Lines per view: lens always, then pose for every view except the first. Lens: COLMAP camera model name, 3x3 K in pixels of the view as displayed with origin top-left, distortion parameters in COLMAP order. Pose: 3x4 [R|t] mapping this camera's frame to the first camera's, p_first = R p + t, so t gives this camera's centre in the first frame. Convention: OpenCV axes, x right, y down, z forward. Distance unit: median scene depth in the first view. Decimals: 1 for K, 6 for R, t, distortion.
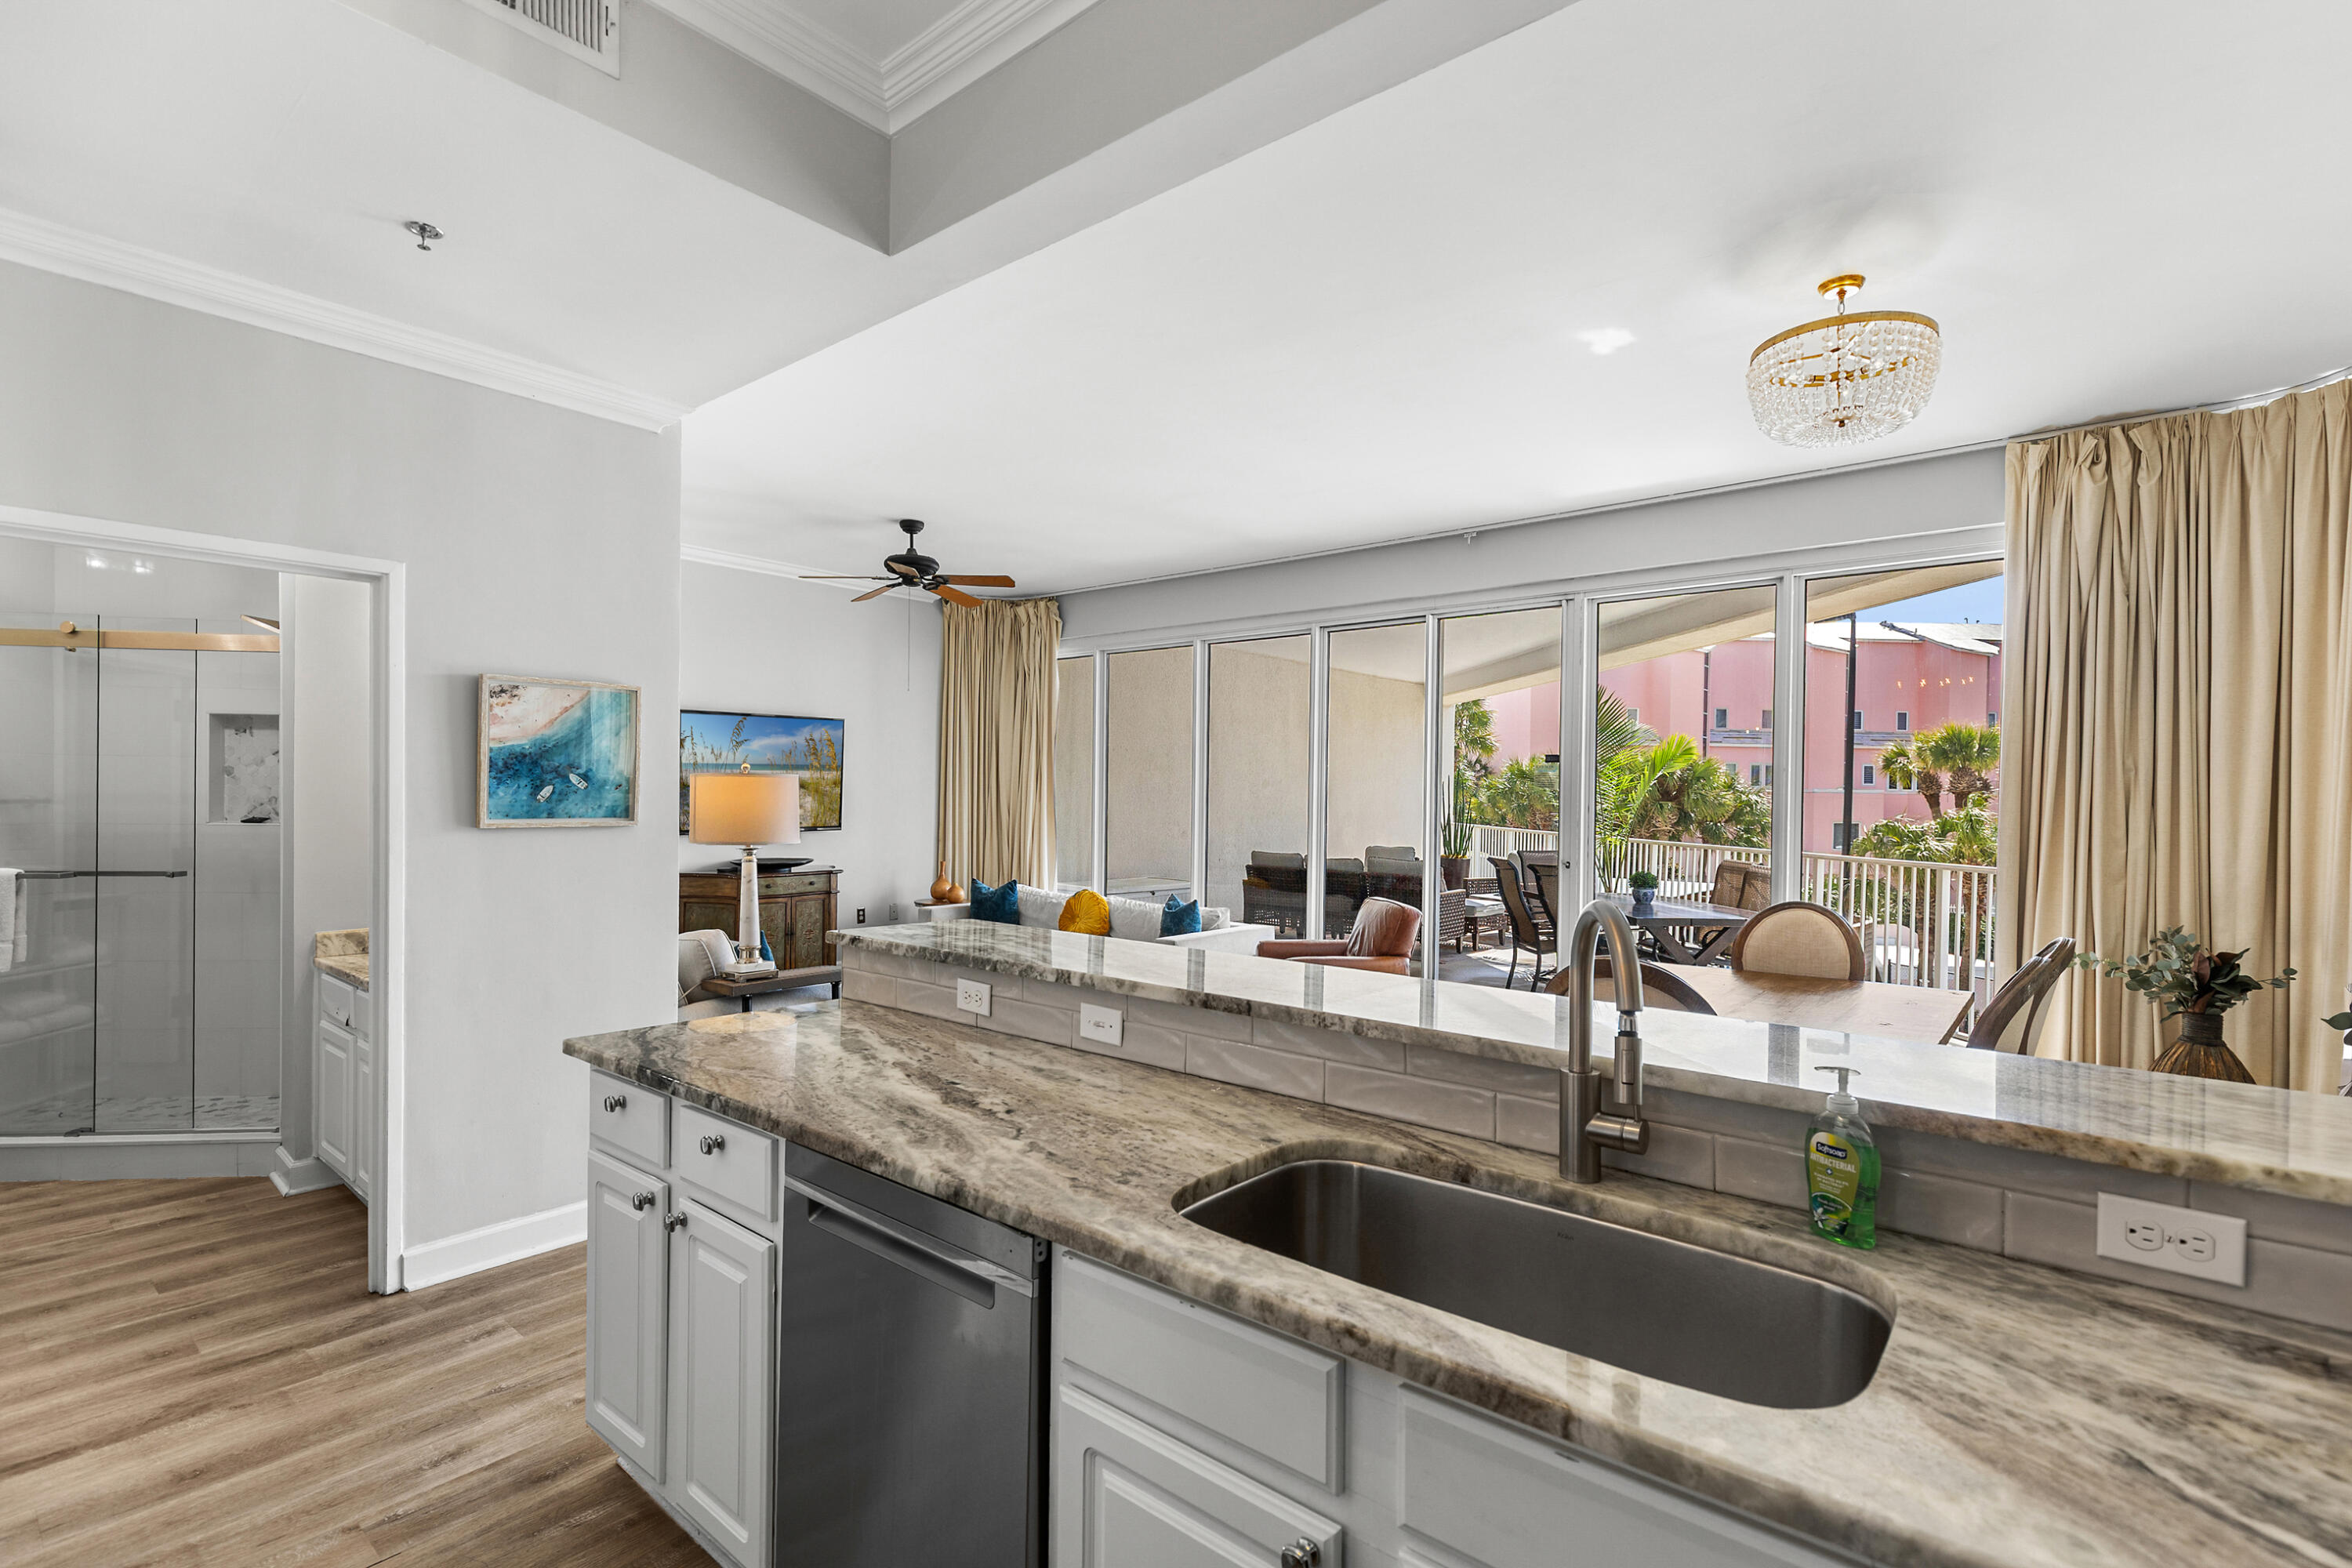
lens RADIAL K [[1071.3, 0, 1172.6], [0, 1071.3, 801.9], [0, 0, 1]] dist [0.009404, -0.002593]
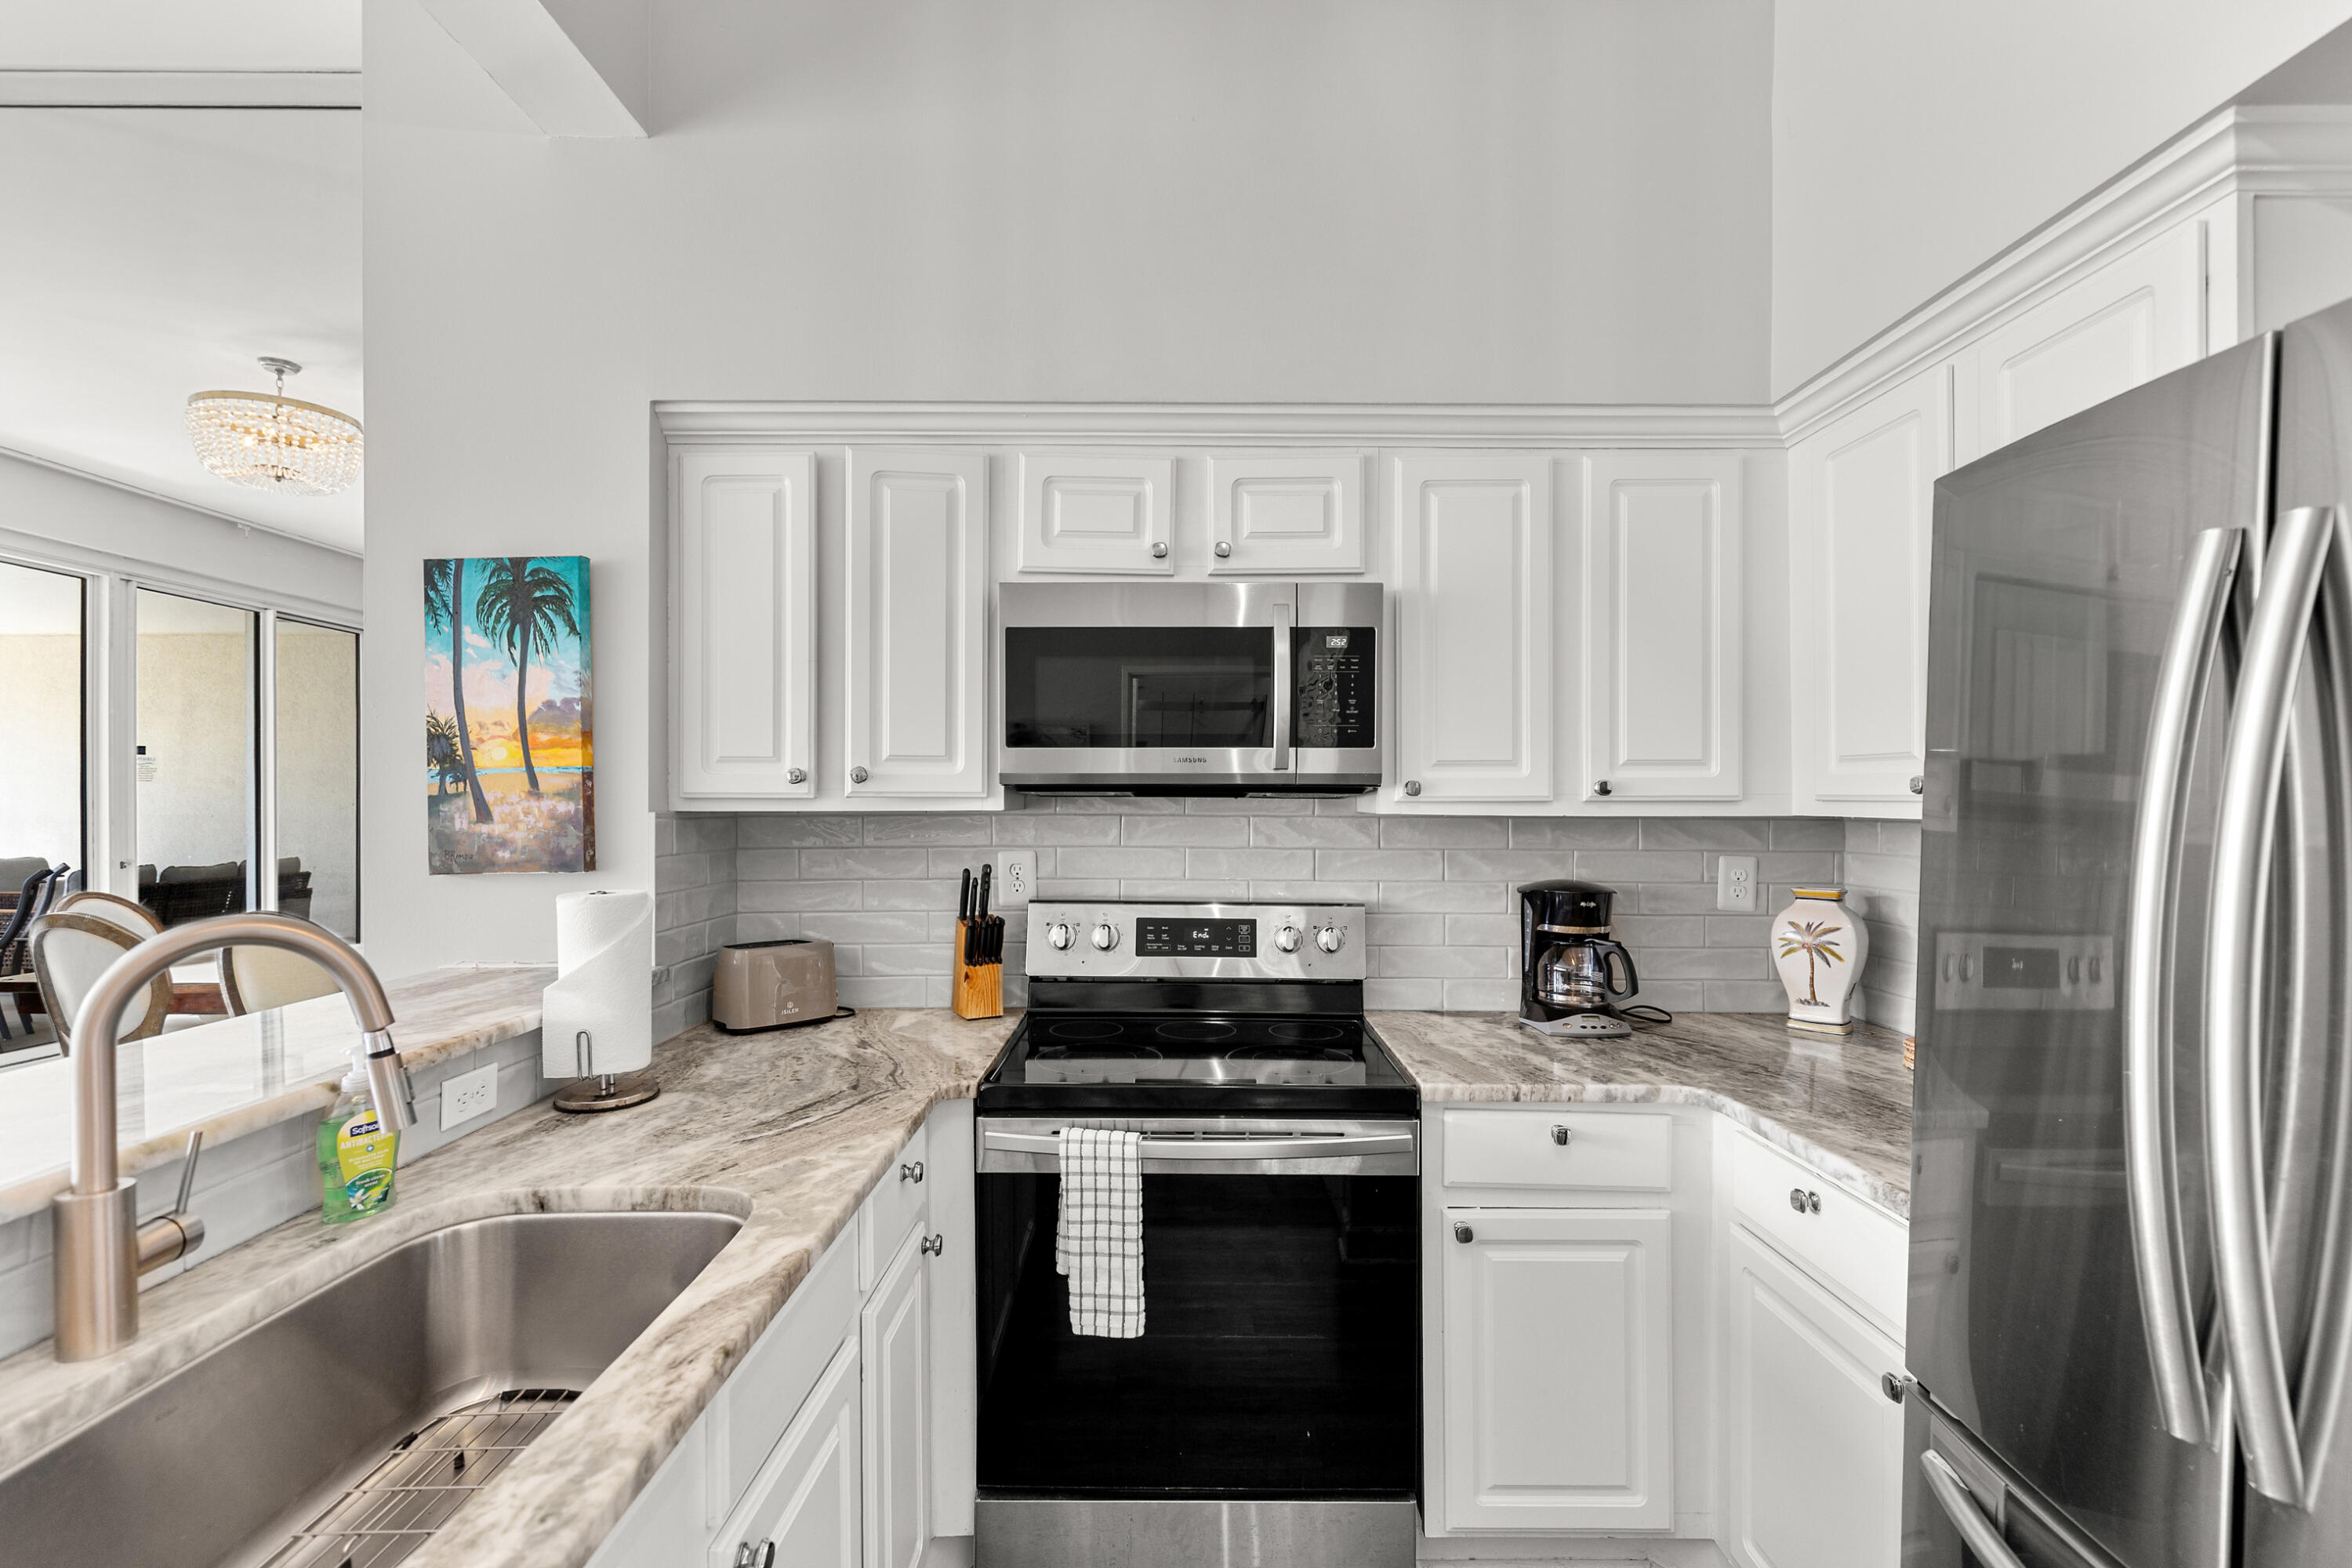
lens RADIAL K [[1071.3, 0, 1176.3], [0, 1071.3, 782.7], [0, 0, 1]] dist [0.009404, -0.002593]
pose [[-0.644432, 0.008041, 0.764619, -0.332894], [0.001166, 0.999954, -0.009534, 0.003033], [-0.764660, -0.005252, -0.644412, 0.532671]]
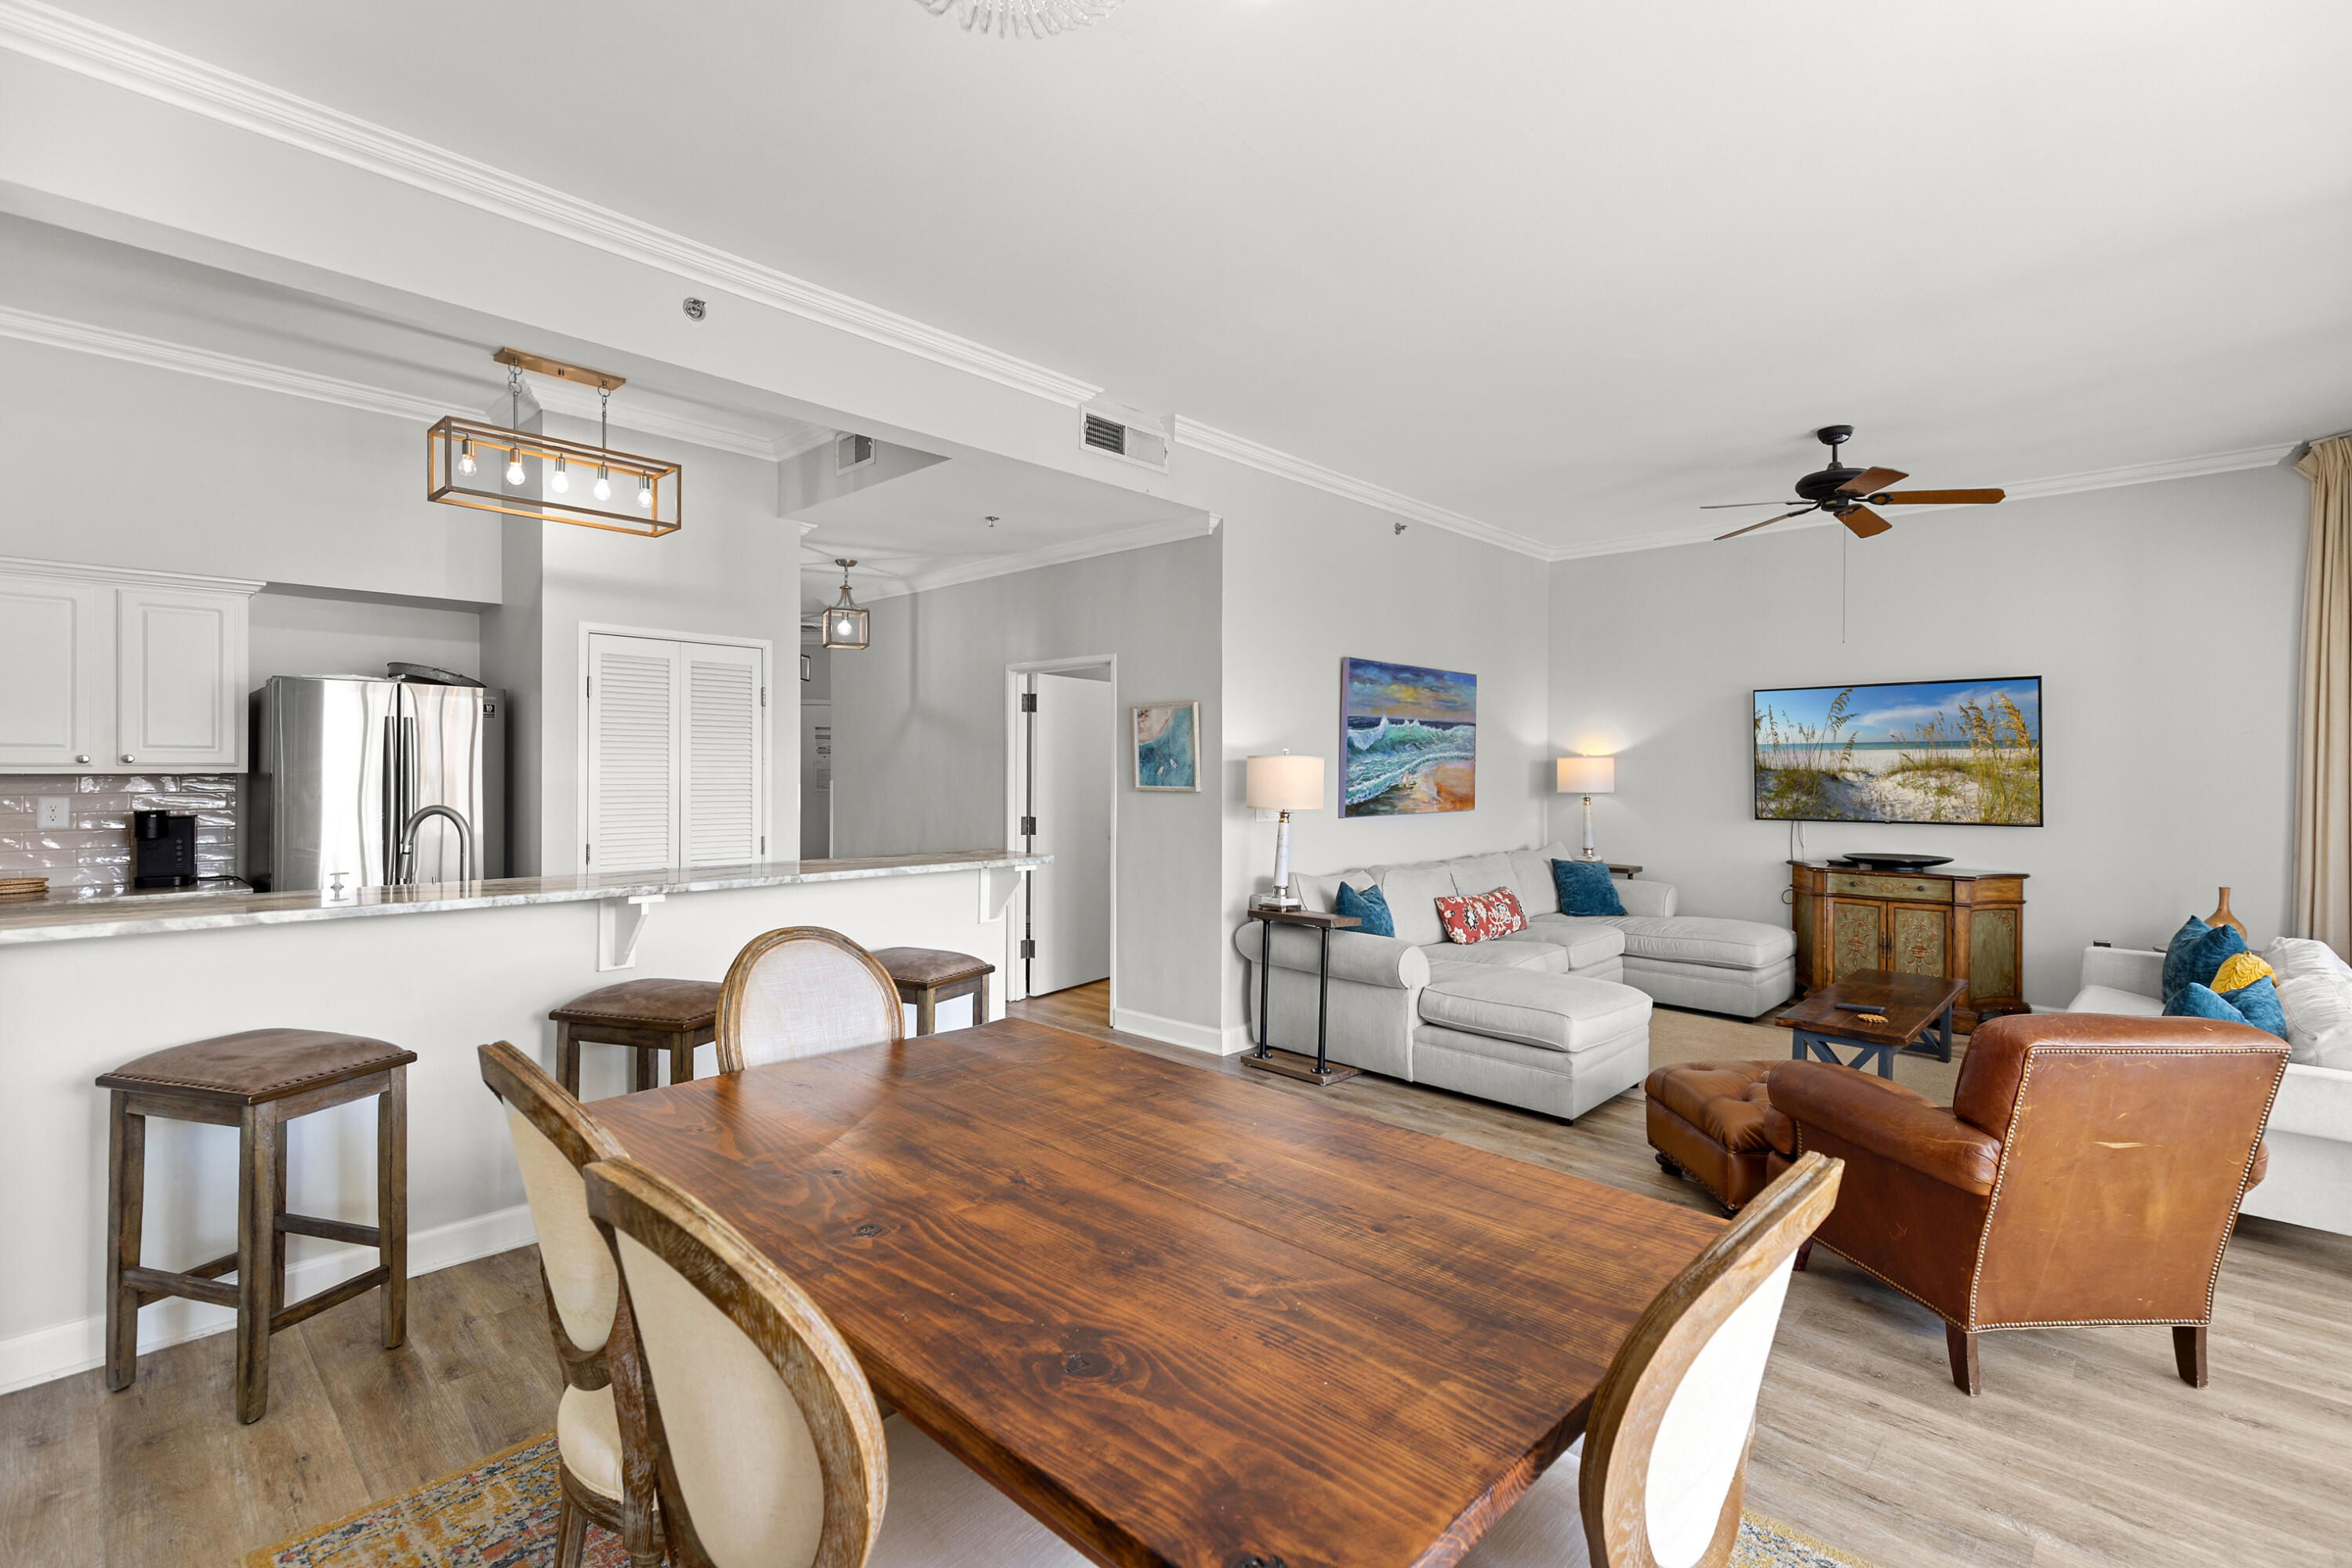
lens RADIAL K [[1071.3, 0, 1199.8], [0, 1071.3, 766.4], [0, 0, 1]] dist [0.009404, -0.002593]
pose [[-0.054676, -0.007813, -0.998474, 1.504558], [-0.015530, 0.999855, -0.006973, -0.006464], [0.998383, 0.015125, -0.054789, 1.564027]]
